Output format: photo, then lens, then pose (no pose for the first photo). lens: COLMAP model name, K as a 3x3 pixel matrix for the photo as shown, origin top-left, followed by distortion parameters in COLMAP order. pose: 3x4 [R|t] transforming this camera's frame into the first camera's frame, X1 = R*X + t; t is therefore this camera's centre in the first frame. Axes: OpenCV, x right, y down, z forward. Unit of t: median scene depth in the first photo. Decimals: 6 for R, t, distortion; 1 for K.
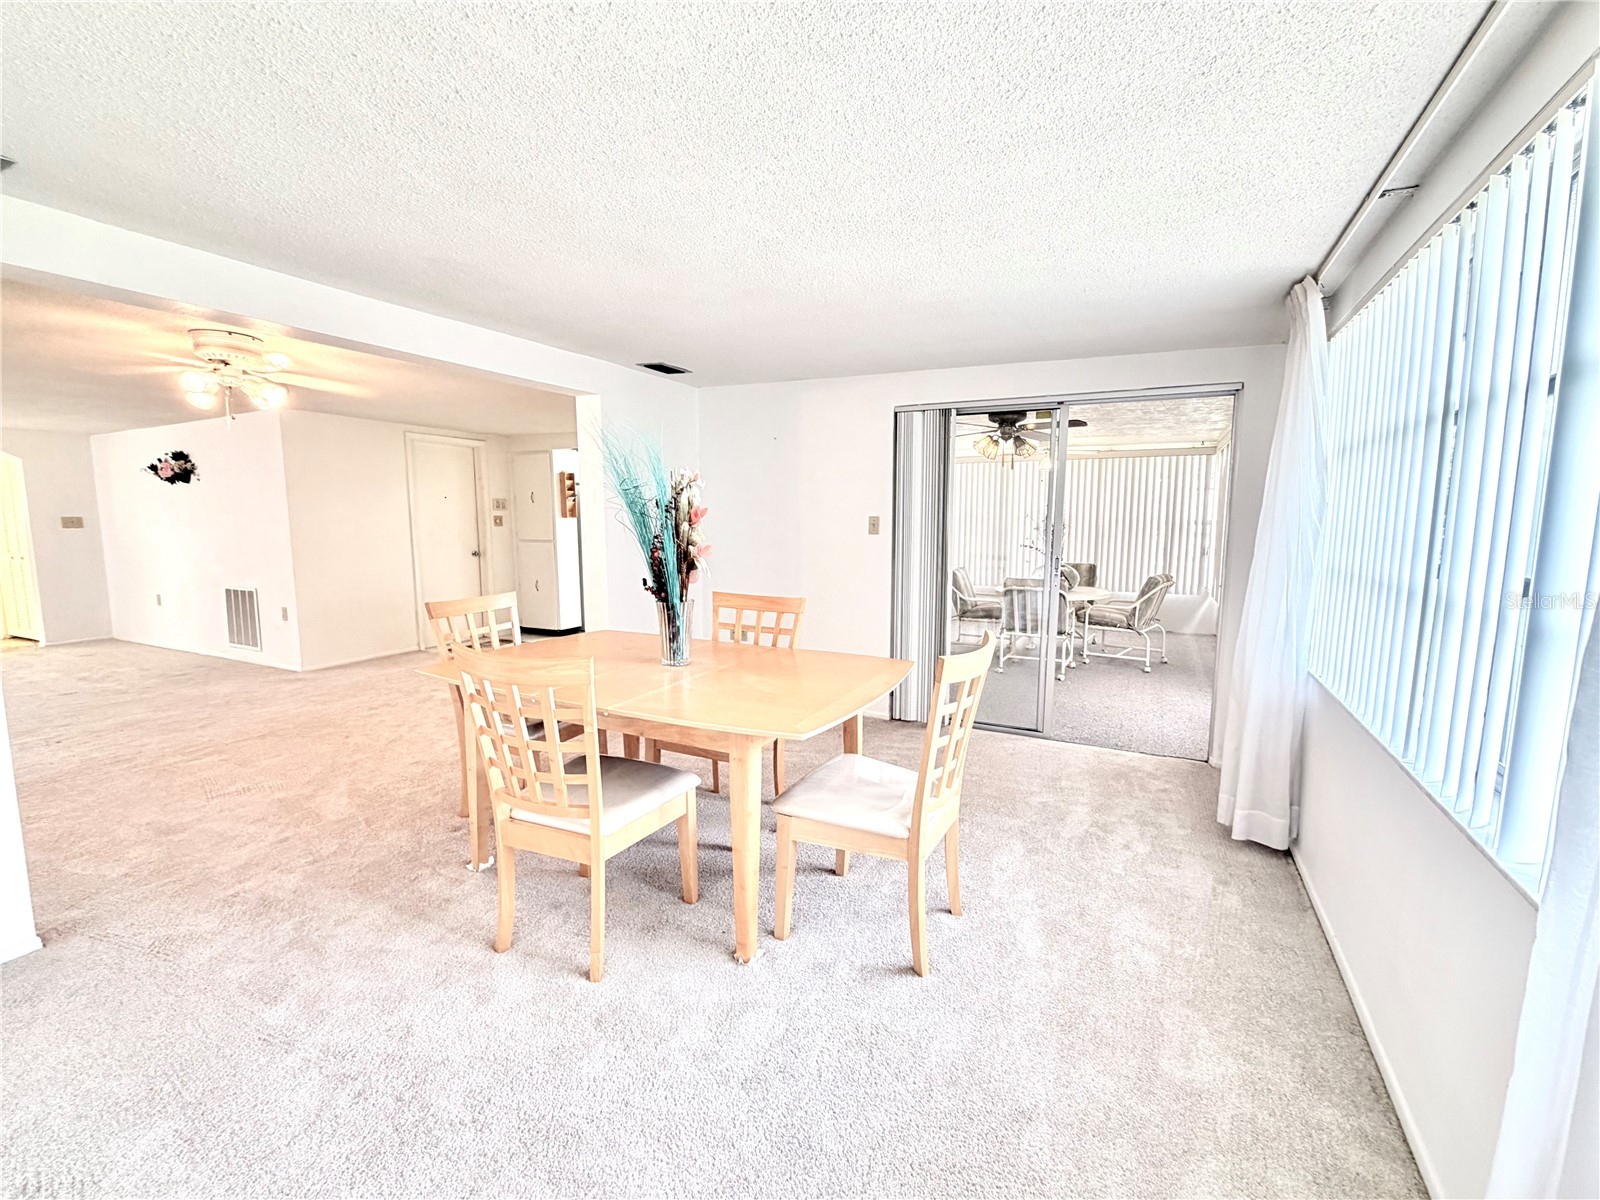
lens RADIAL K [[687.6, 0, 800.0], [0, 687.6, 600.0], [0, 0, 1]] dist [0.000094, 0.000245]
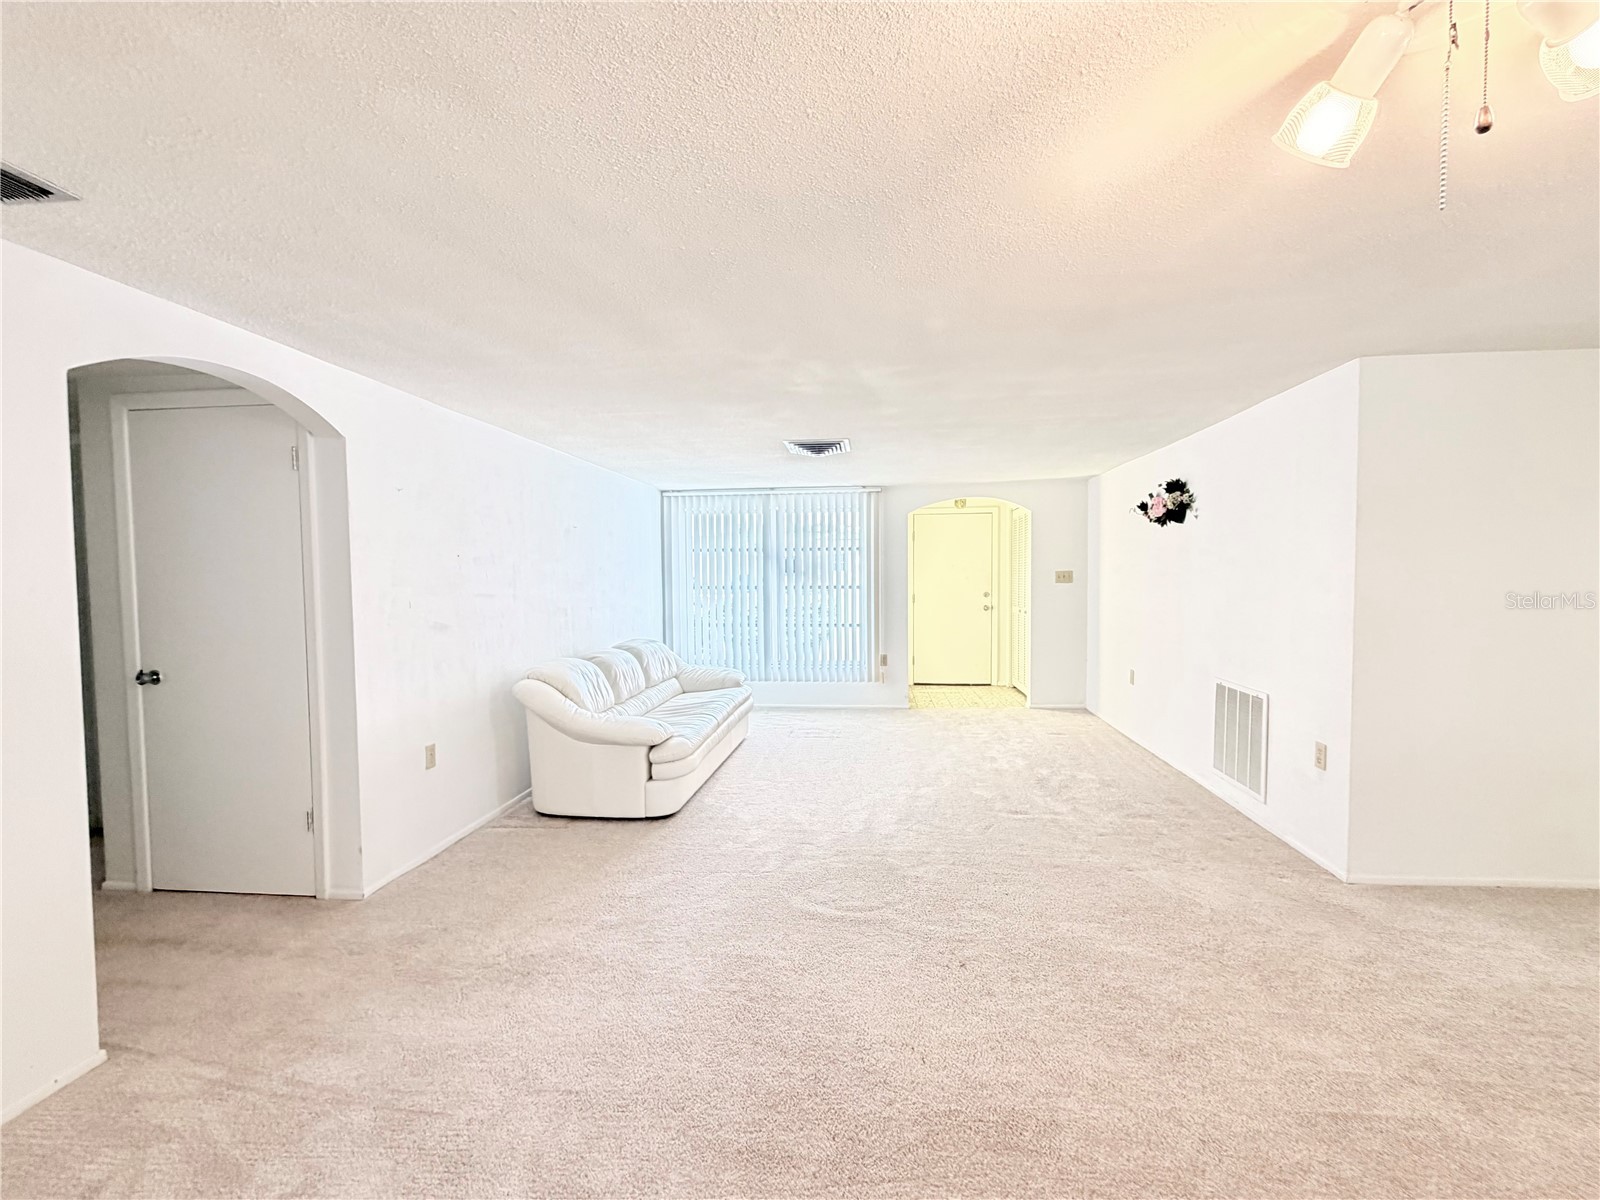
lens RADIAL K [[687.6, 0, 800.0], [0, 687.6, 600.0], [0, 0, 1]] dist [0.000094, 0.000245]
pose [[0.354878, 0.036296, -0.934208, -0.372518], [-0.099597, 0.995027, 0.000825, -0.054336], [0.929592, 0.092752, 0.356729, 0.398255]]
